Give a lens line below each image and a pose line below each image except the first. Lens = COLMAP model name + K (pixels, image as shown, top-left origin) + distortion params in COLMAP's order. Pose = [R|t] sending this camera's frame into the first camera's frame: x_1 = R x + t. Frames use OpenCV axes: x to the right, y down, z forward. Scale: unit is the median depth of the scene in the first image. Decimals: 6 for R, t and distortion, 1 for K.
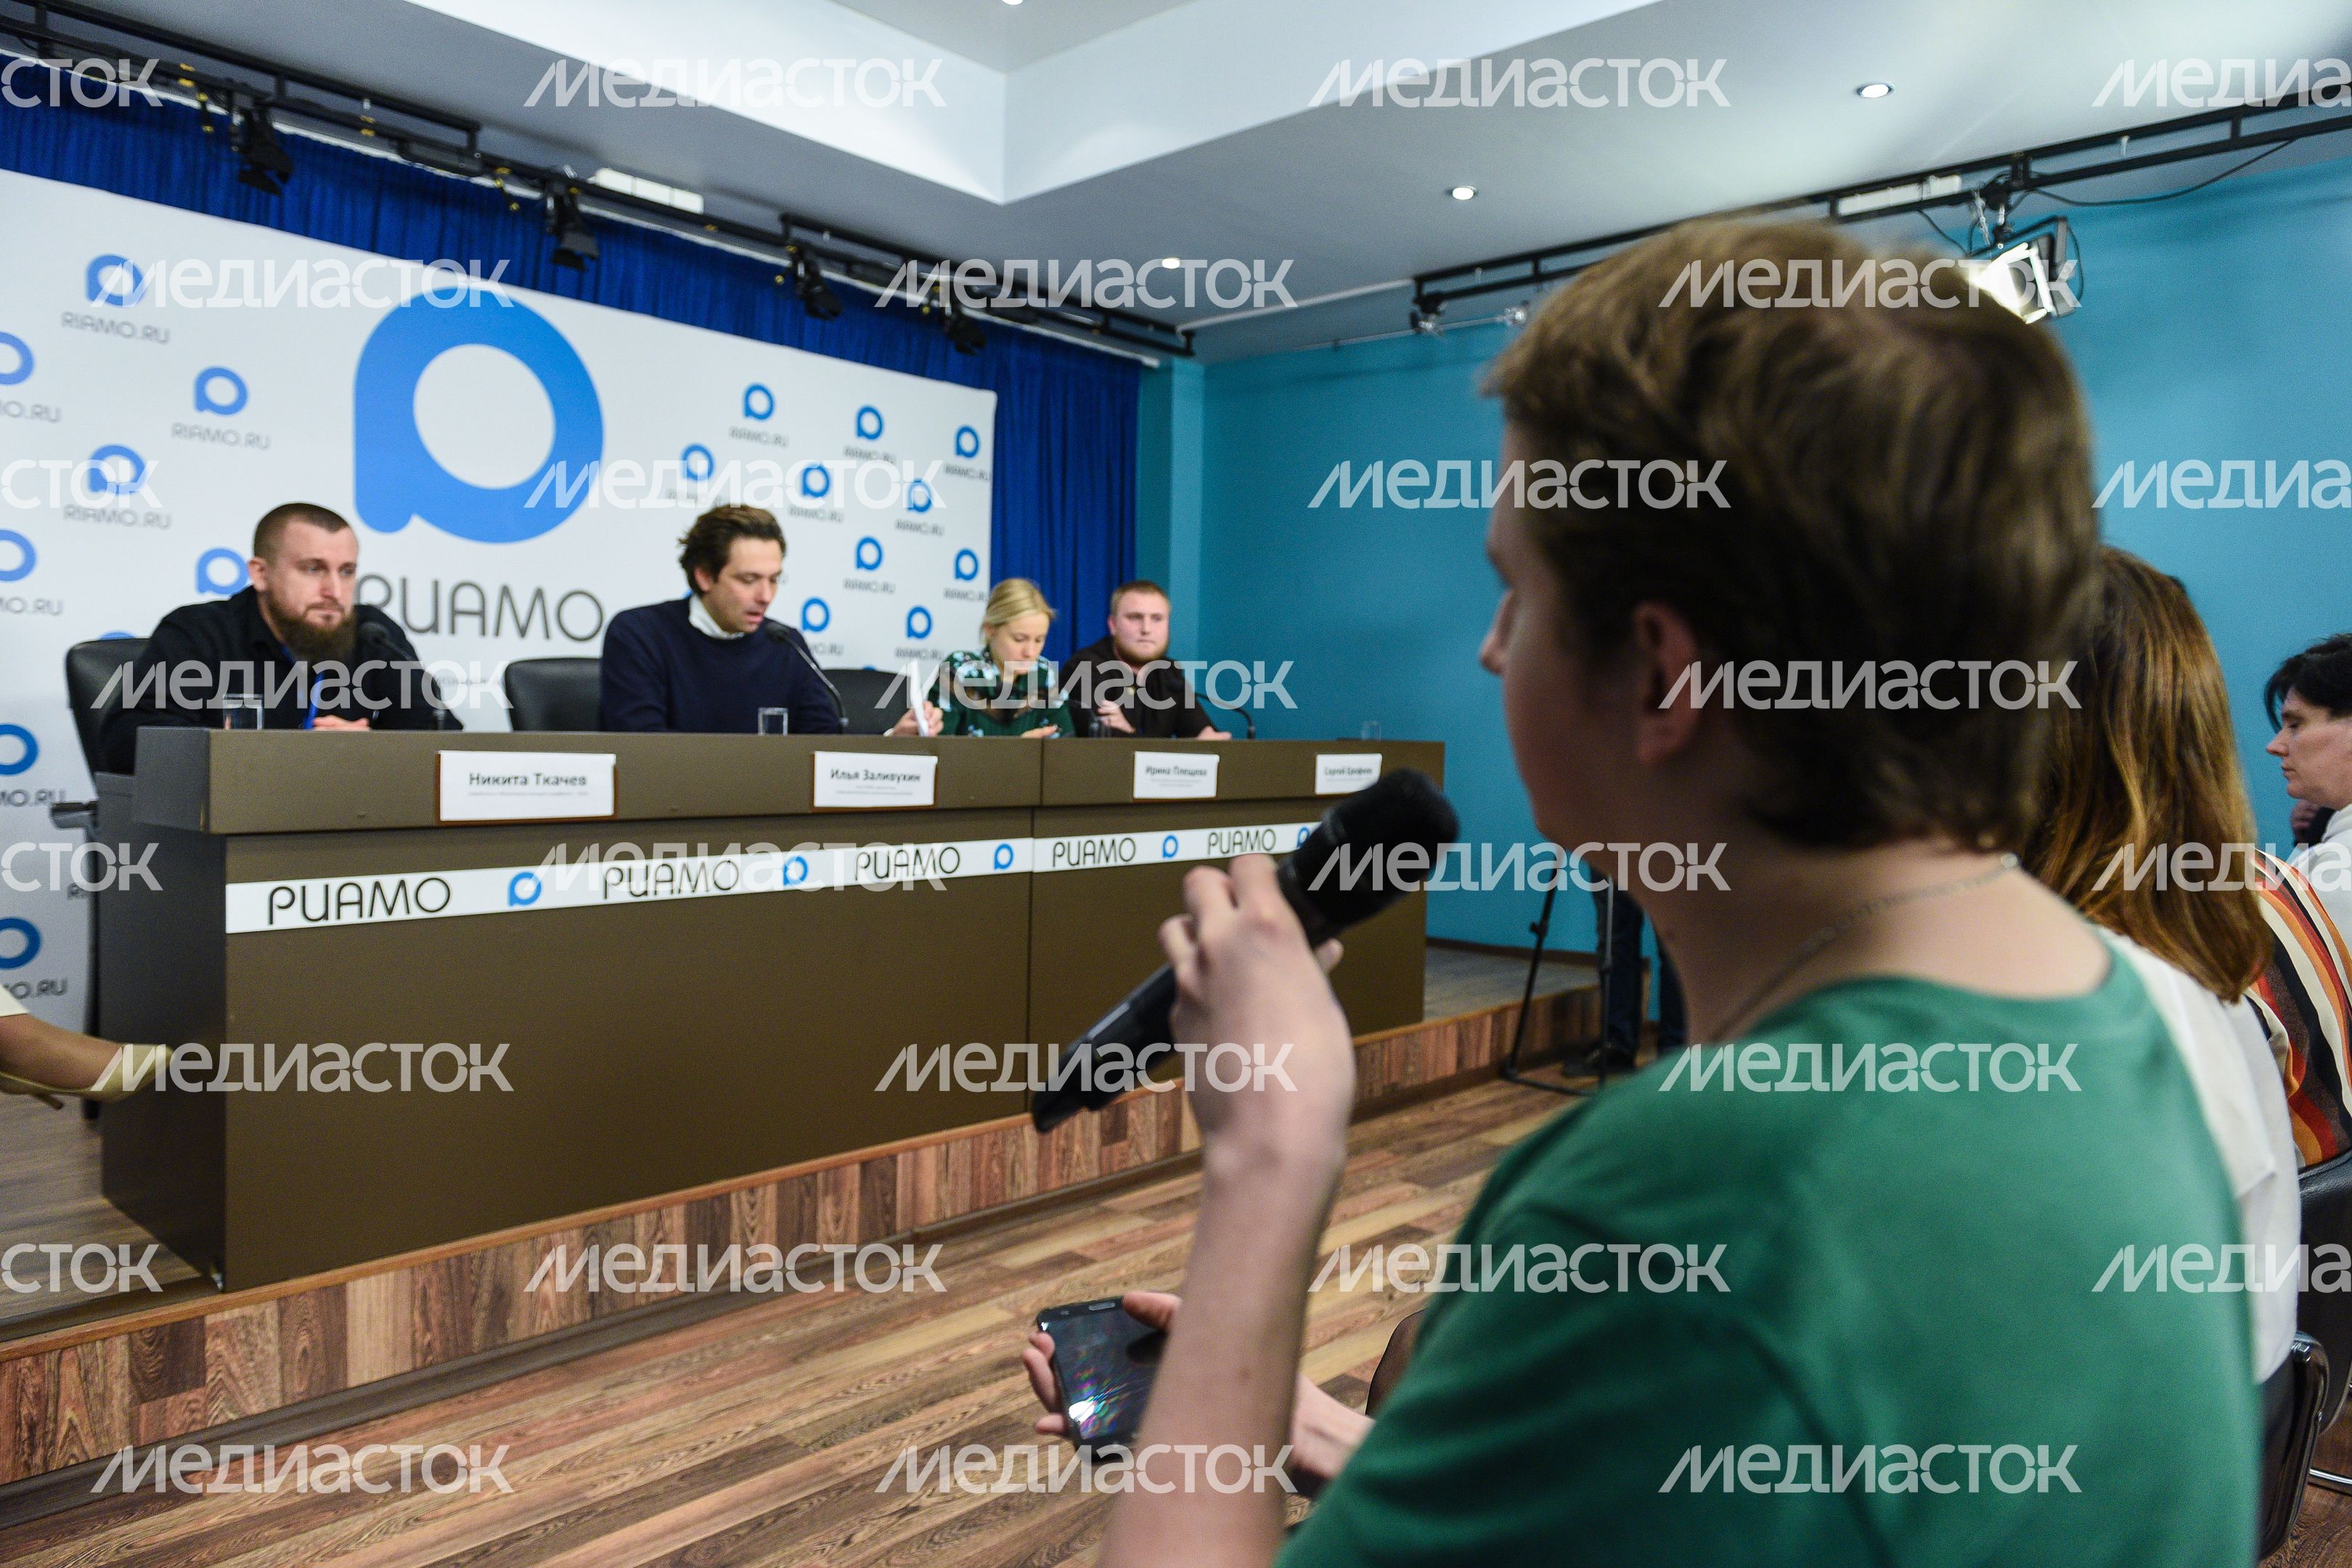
lens RADIAL K [[1589.8, 0, 1178.5], [0, 1589.8, 772.8], [0, 0, 1]] dist [0.007823, 0.001479]
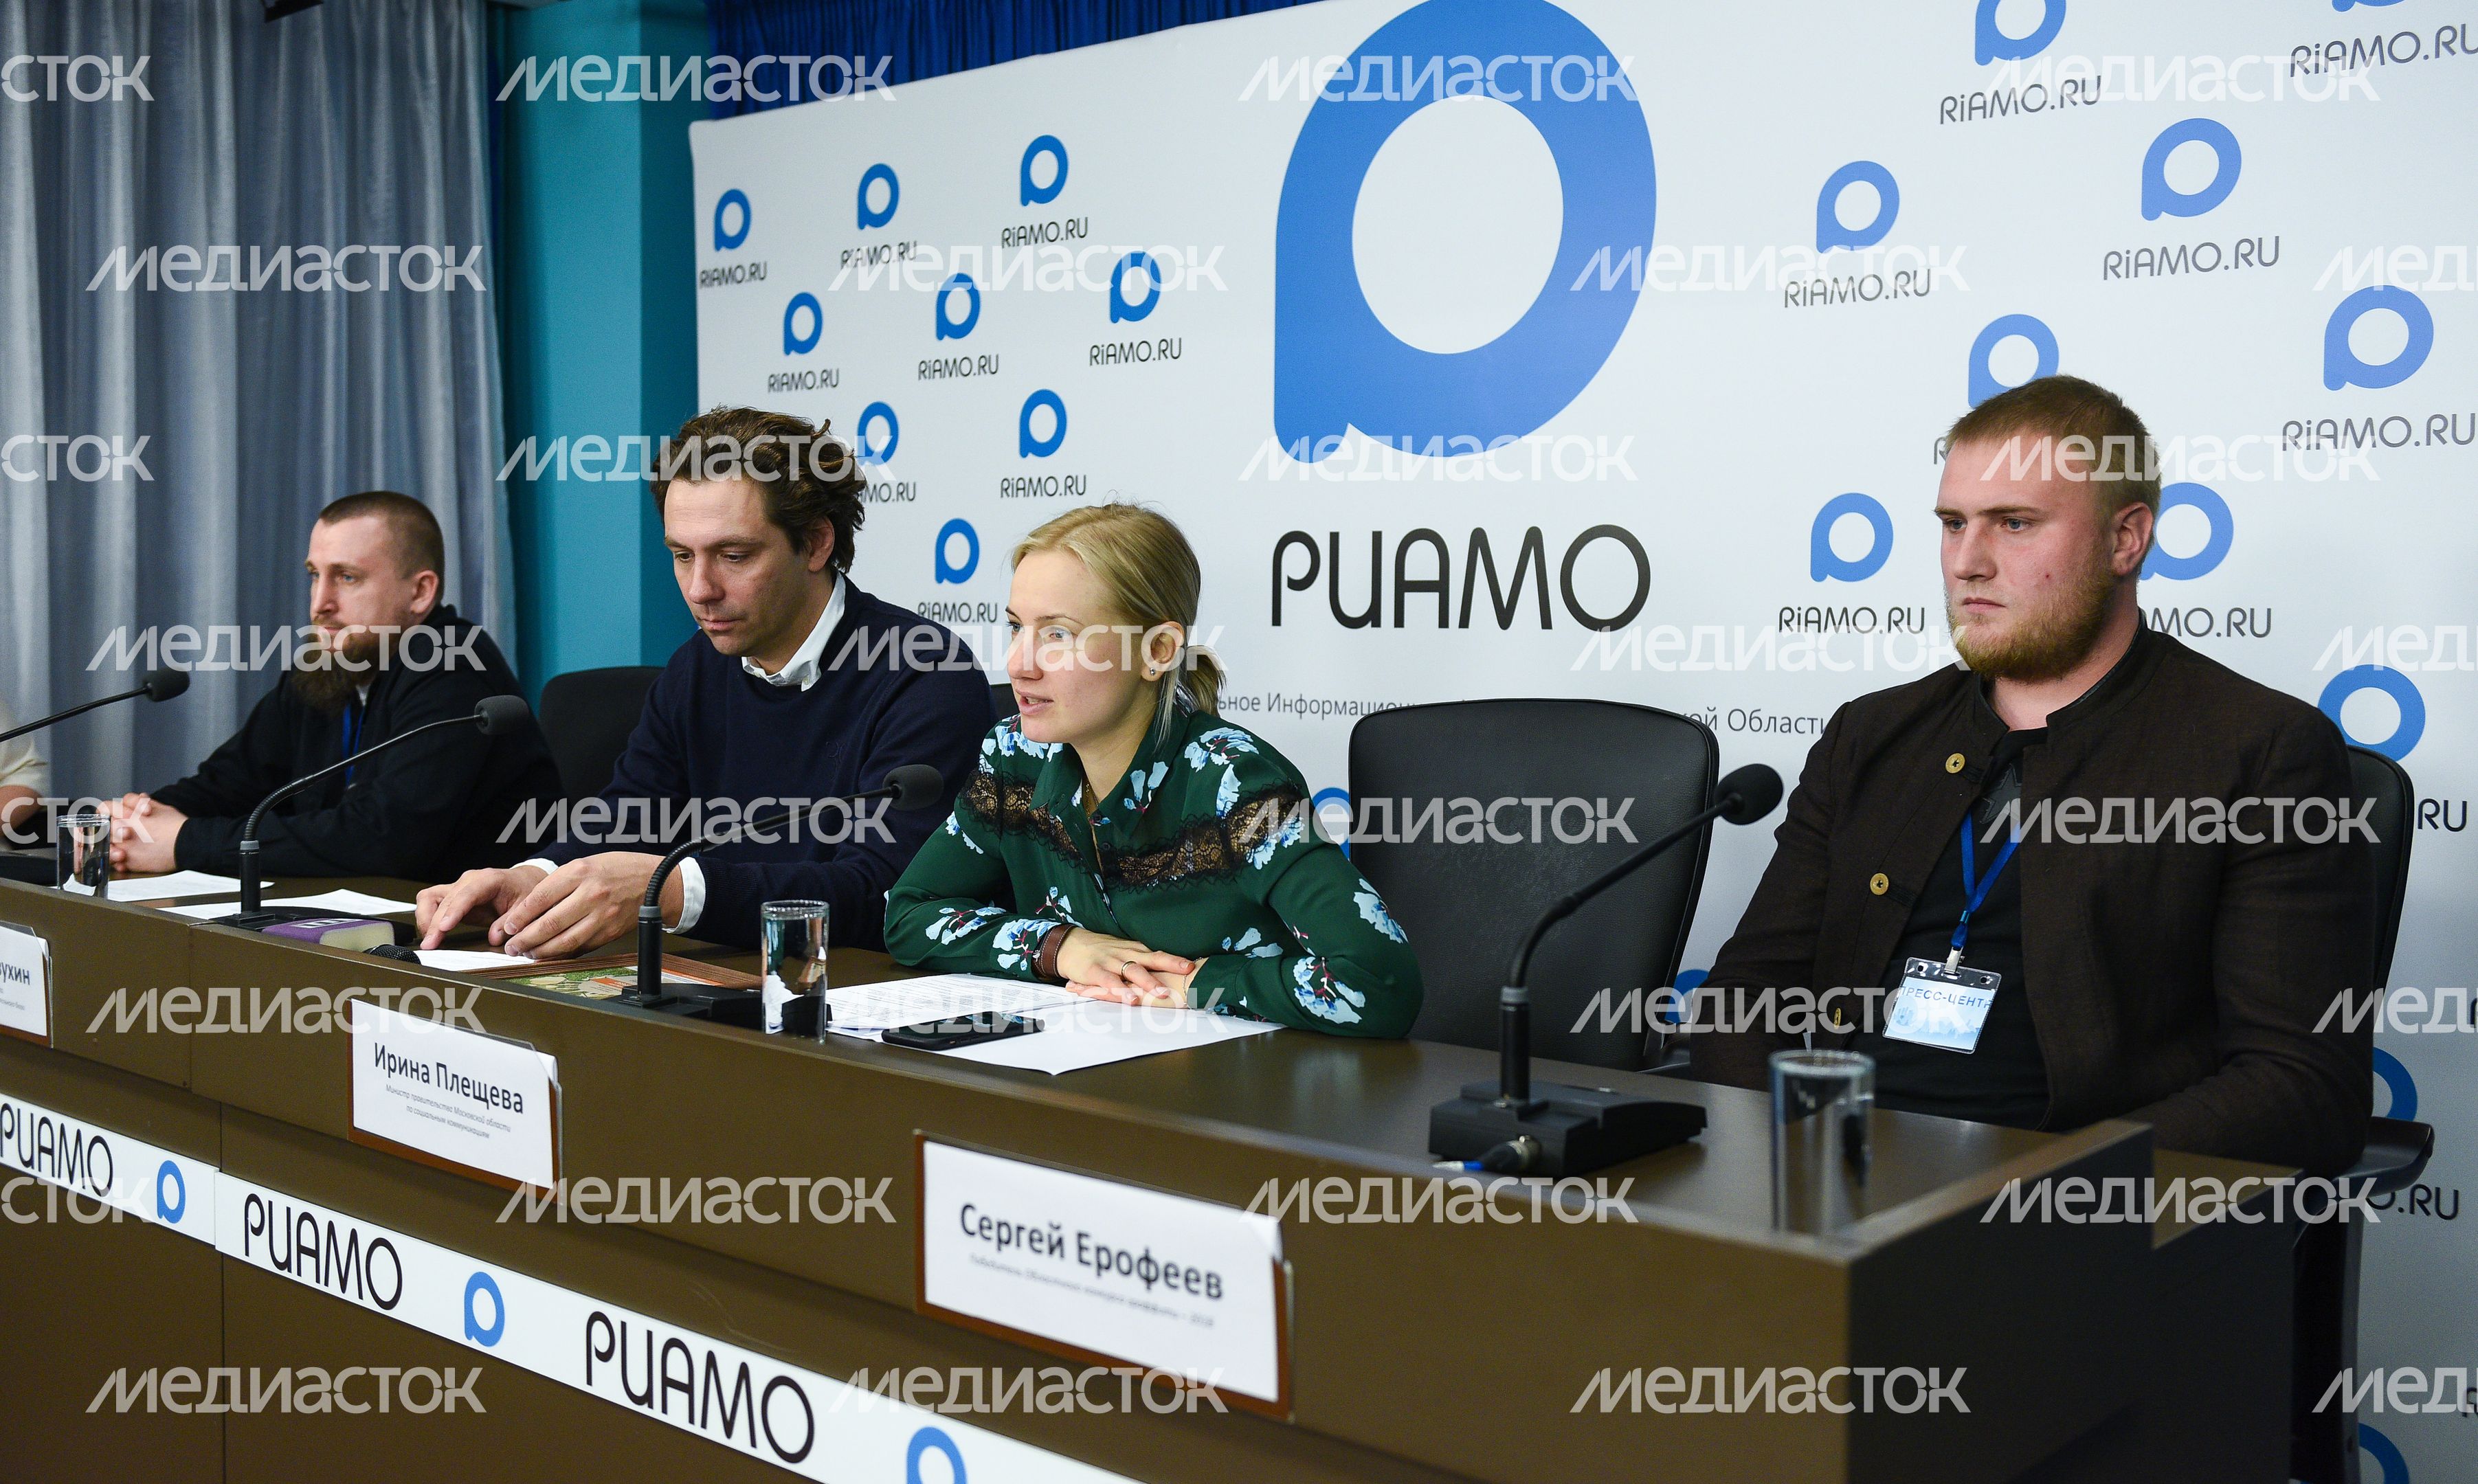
lens RADIAL K [[2410.9, 0, 1234.7], [0, 2410.9, 680.8], [0, 0, 1]] dist [-0.004442, -0.006633]
pose [[0.018052, 0.012276, -0.999762, 0.532895], [-0.038666, 0.999185, 0.011571, -0.101730], [0.999089, 0.038448, 0.018512, 1.250633]]
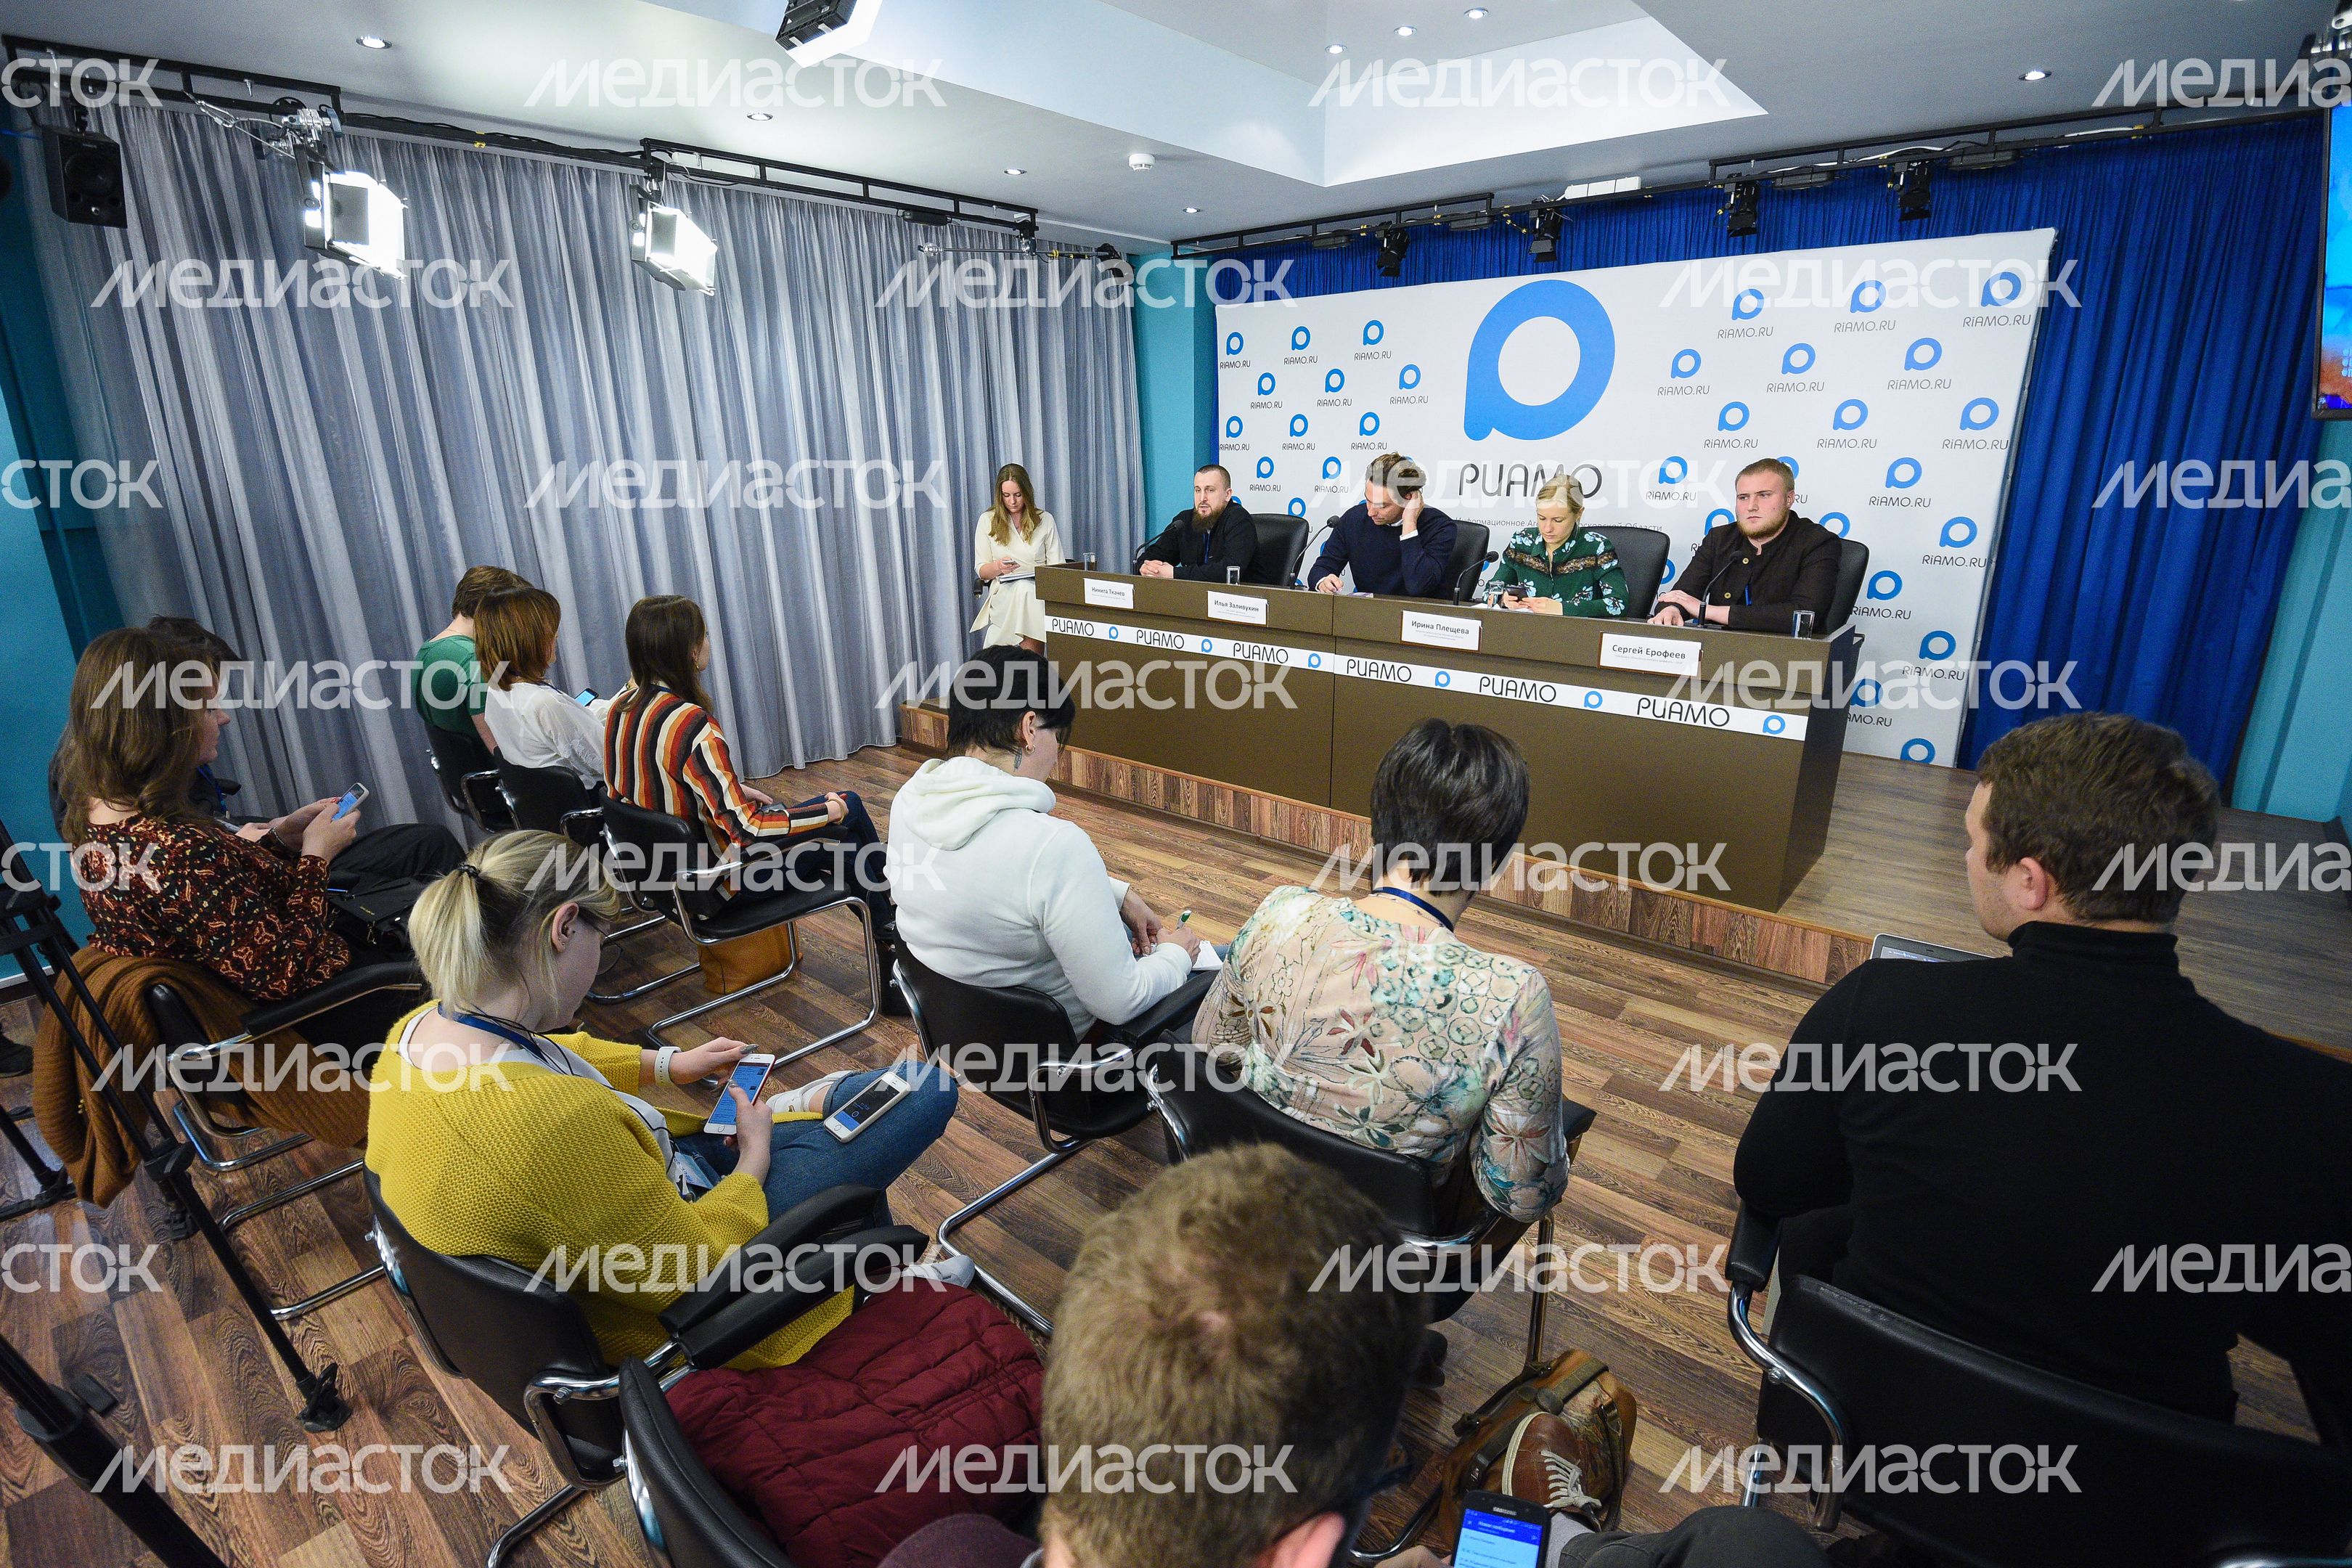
lens RADIAL K [[1088.3, 0, 1162.4], [0, 1088.3, 786.3], [0, 0, 1]] dist [0.003570, -0.026922]
pose [[0.026232, 0.281118, -0.959315, 1.065498], [-0.022110, 0.959573, 0.280589, -0.145934], [0.999411, 0.013850, 0.031387, 0.784689]]
